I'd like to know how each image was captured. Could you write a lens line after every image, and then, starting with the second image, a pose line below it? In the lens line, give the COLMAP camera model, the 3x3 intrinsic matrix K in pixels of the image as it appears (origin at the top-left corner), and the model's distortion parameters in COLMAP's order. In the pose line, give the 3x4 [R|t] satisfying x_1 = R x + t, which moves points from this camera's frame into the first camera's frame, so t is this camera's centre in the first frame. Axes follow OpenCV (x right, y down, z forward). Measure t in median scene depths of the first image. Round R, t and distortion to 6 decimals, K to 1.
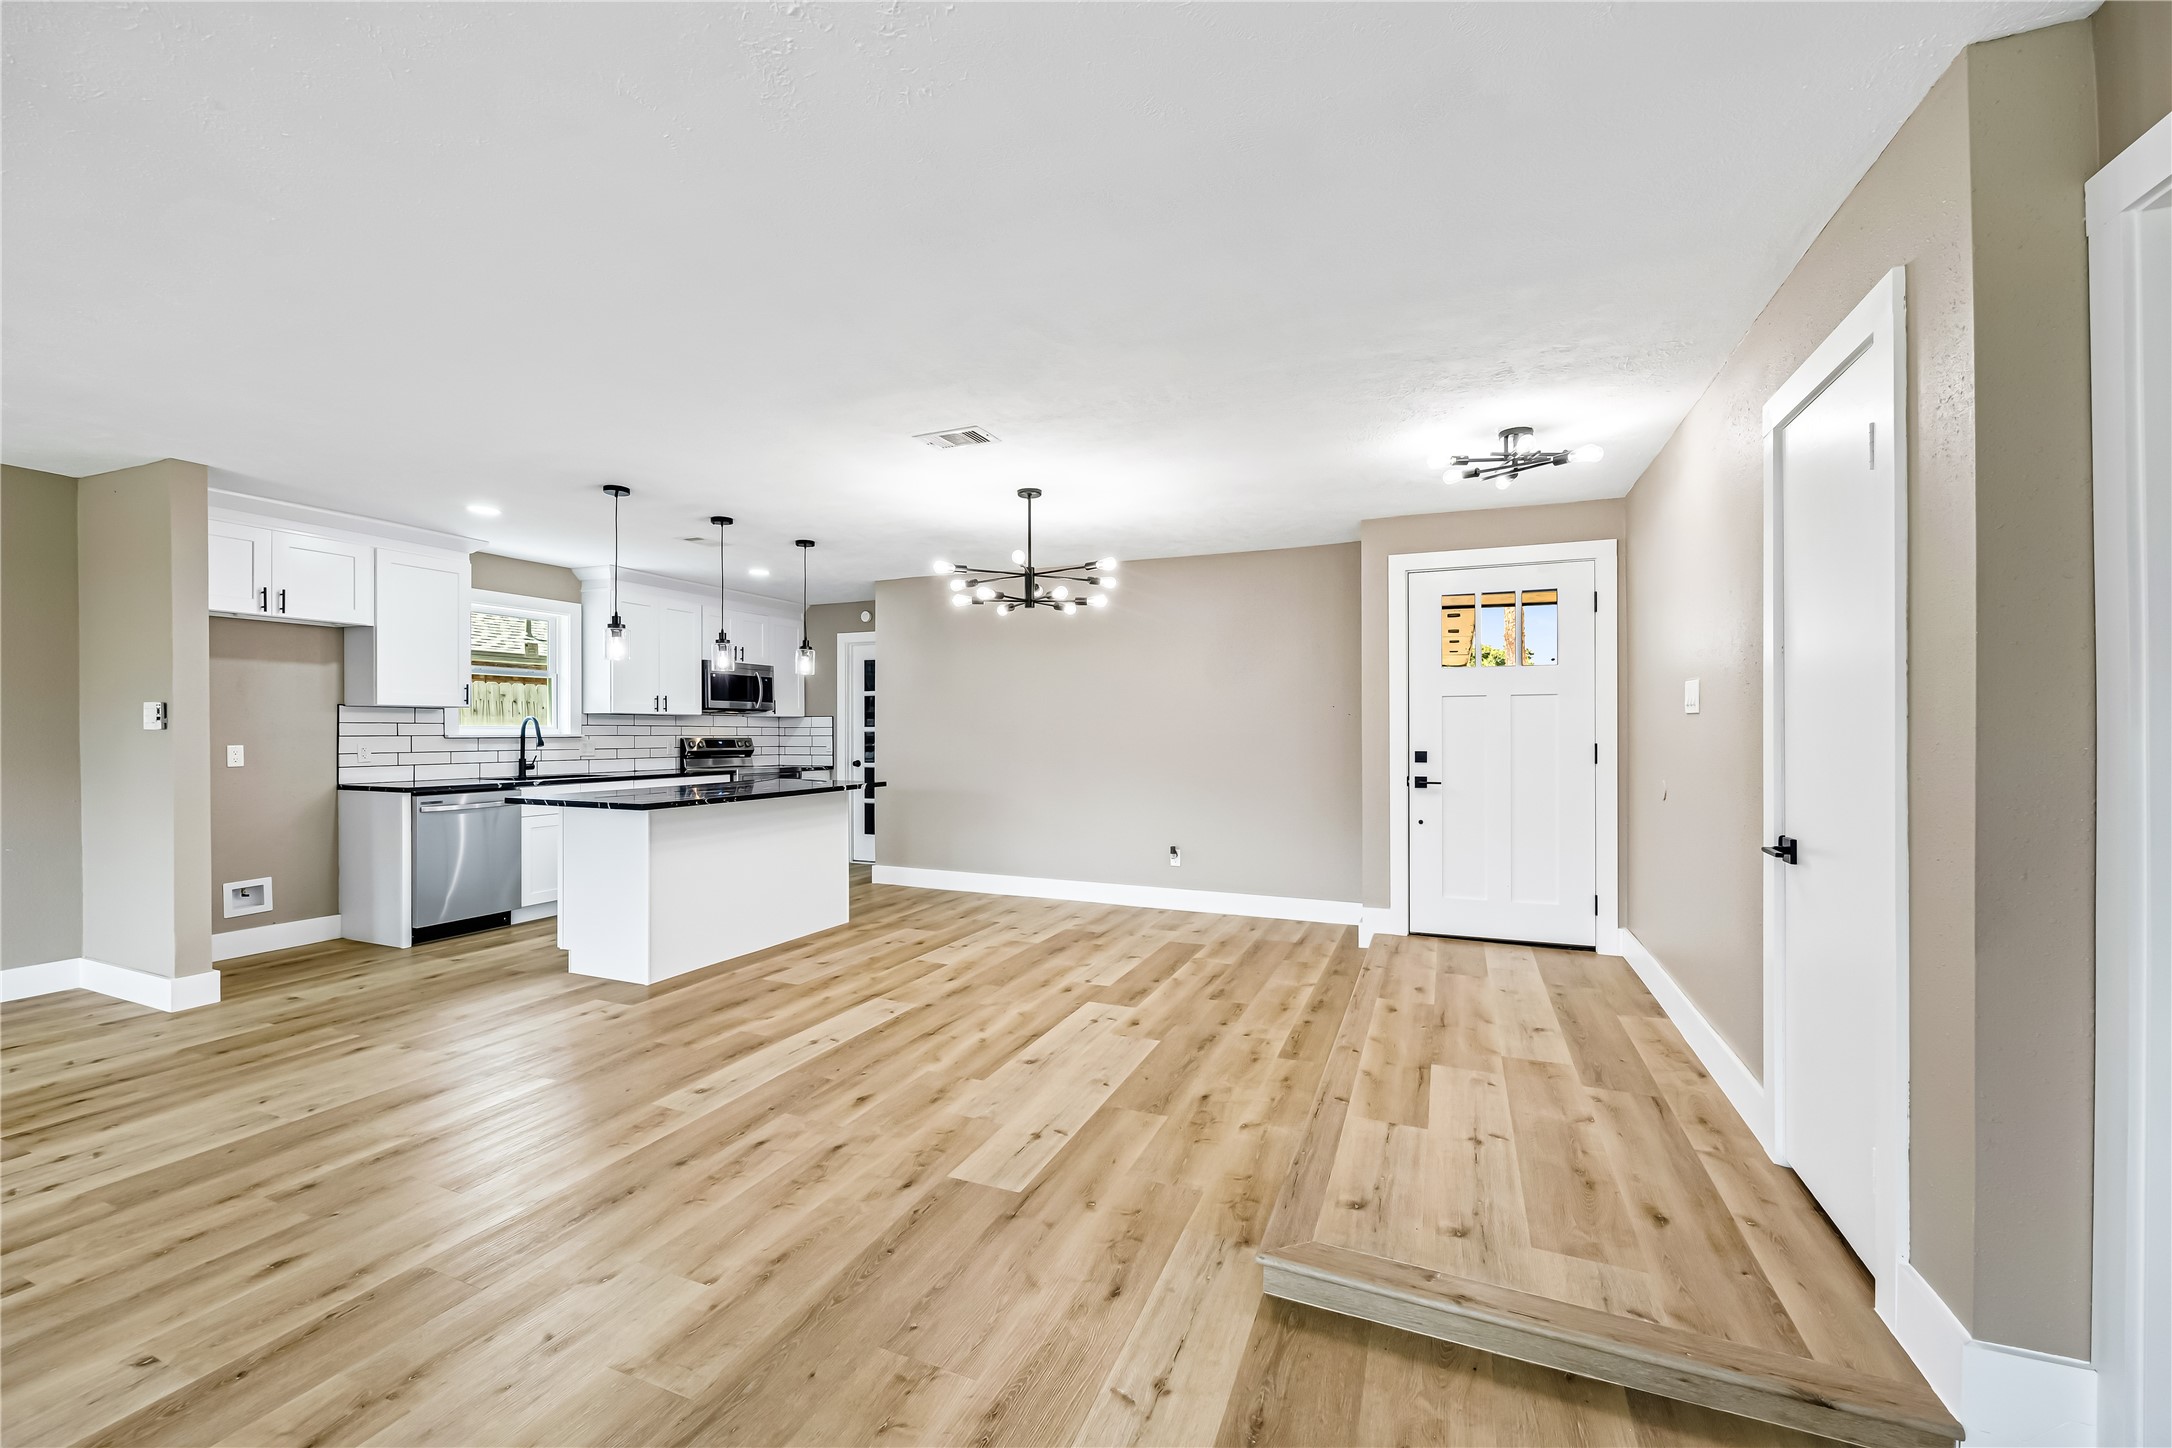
lens RADIAL K [[878.8, 0, 1076.7], [0, 878.8, 726.7], [0, 0, 1]] dist [-0.001557, -0.000247]
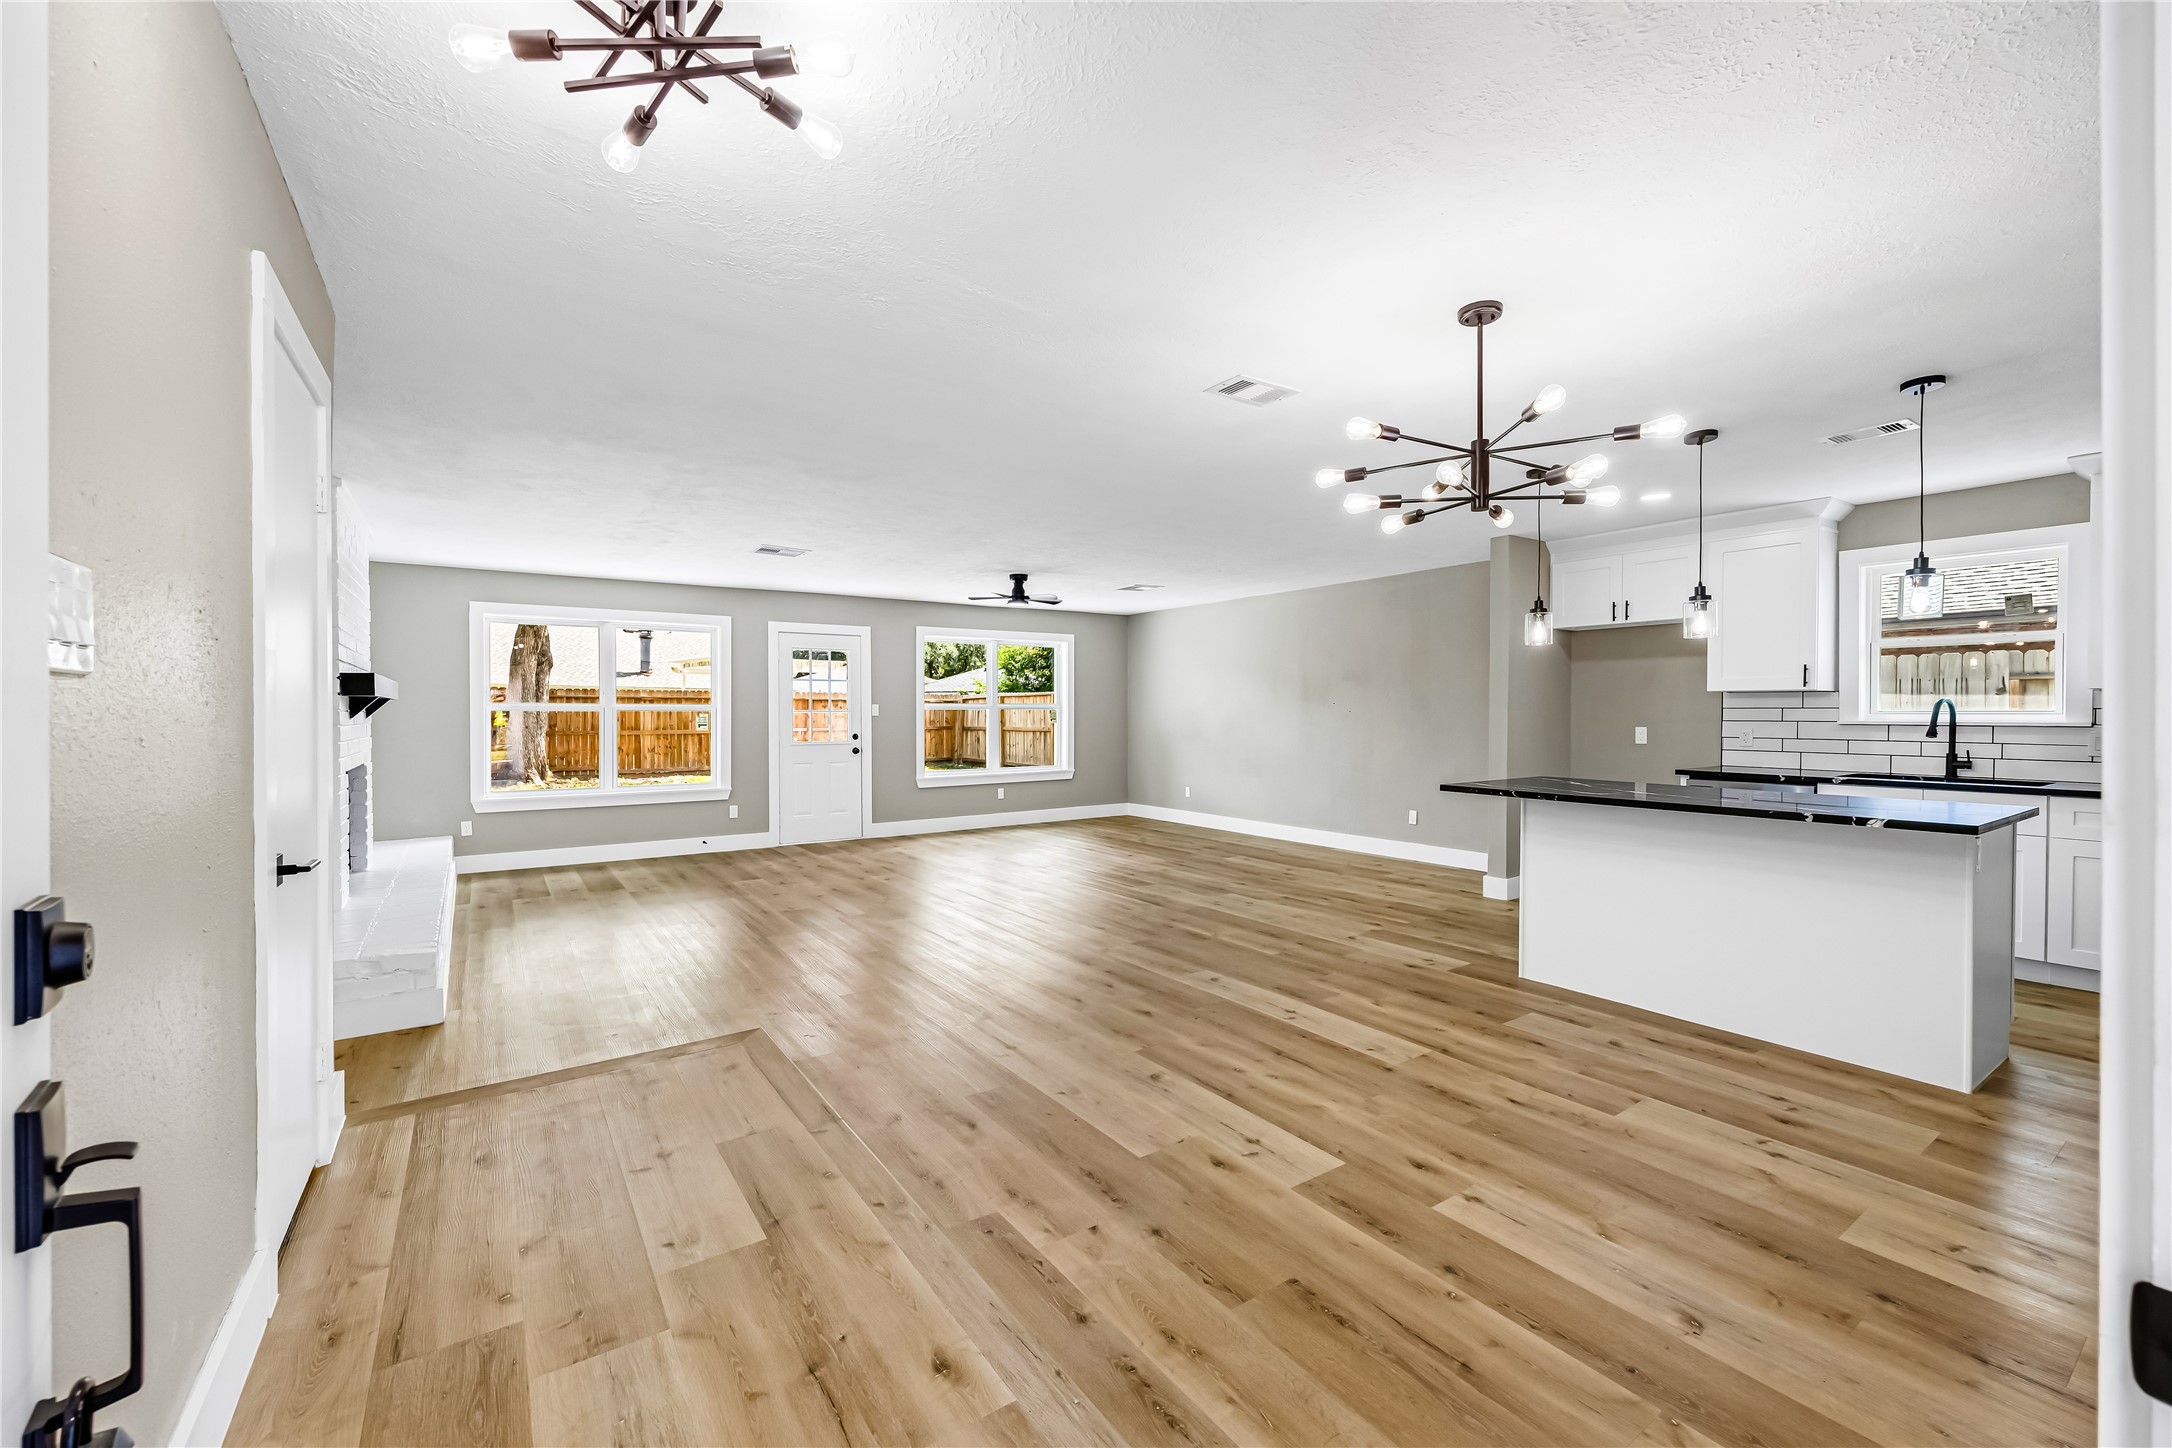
lens RADIAL K [[884.8, 0, 1086.0], [0, 884.8, 724.0], [0, 0, 1]] dist [0.001367, 0.000122]
pose [[-0.541425, 0.010886, -0.840679, 0.639963], [0.002243, 0.999931, 0.011504, 0.000760], [0.840746, 0.004343, -0.541412, 1.209182]]
